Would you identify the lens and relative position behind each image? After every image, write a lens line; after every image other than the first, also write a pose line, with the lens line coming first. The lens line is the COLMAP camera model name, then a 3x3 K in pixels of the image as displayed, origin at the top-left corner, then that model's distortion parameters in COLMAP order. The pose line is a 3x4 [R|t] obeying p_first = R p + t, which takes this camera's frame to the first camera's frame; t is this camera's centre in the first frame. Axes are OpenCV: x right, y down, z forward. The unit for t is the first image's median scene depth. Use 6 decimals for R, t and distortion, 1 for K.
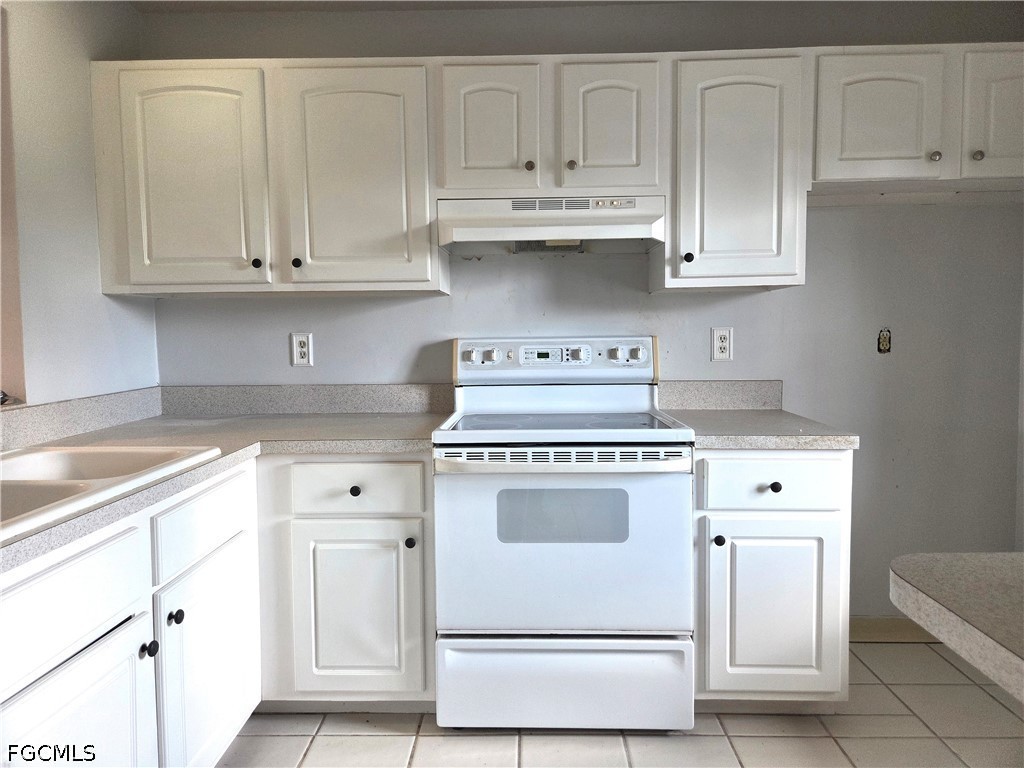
lens RADIAL K [[695.3, 0, 510.7], [0, 695.3, 383.3], [0, 0, 1]] dist [0.058098, -0.037838]
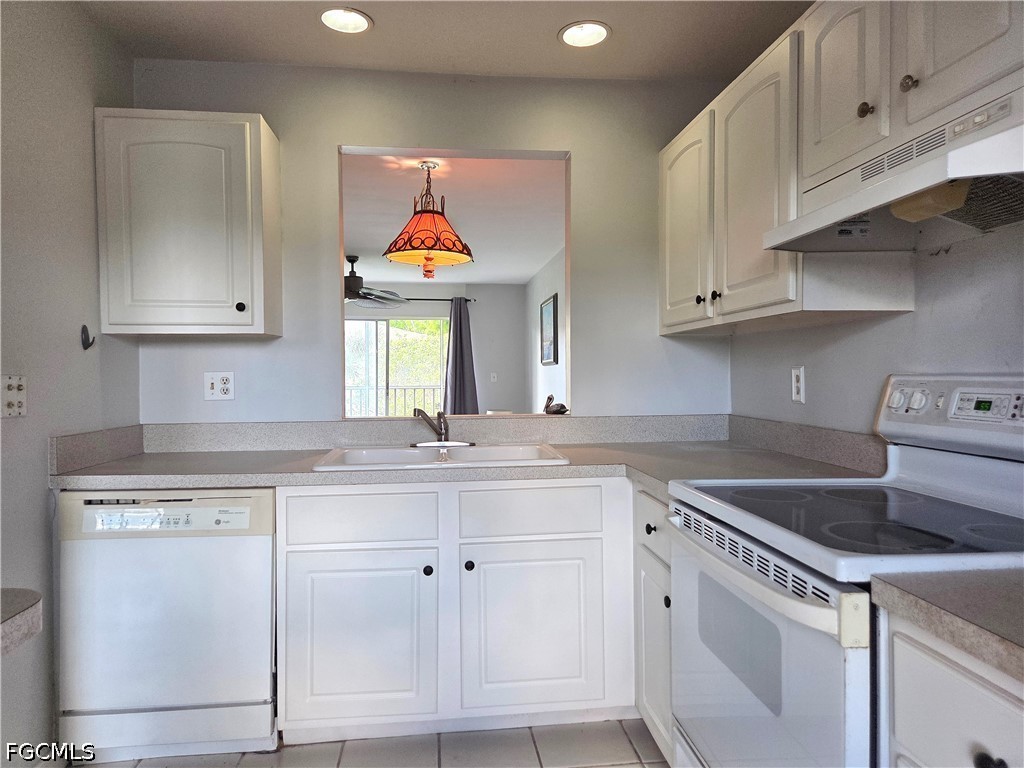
lens RADIAL K [[695.3, 0, 509.0], [0, 695.3, 381.3], [0, 0, 1]] dist [0.058098, -0.037838]
pose [[0.115733, 0.022337, -0.993029, 0.577426], [-0.064268, 0.997821, 0.014955, -0.043574], [0.991199, 0.062089, 0.116916, 0.545633]]
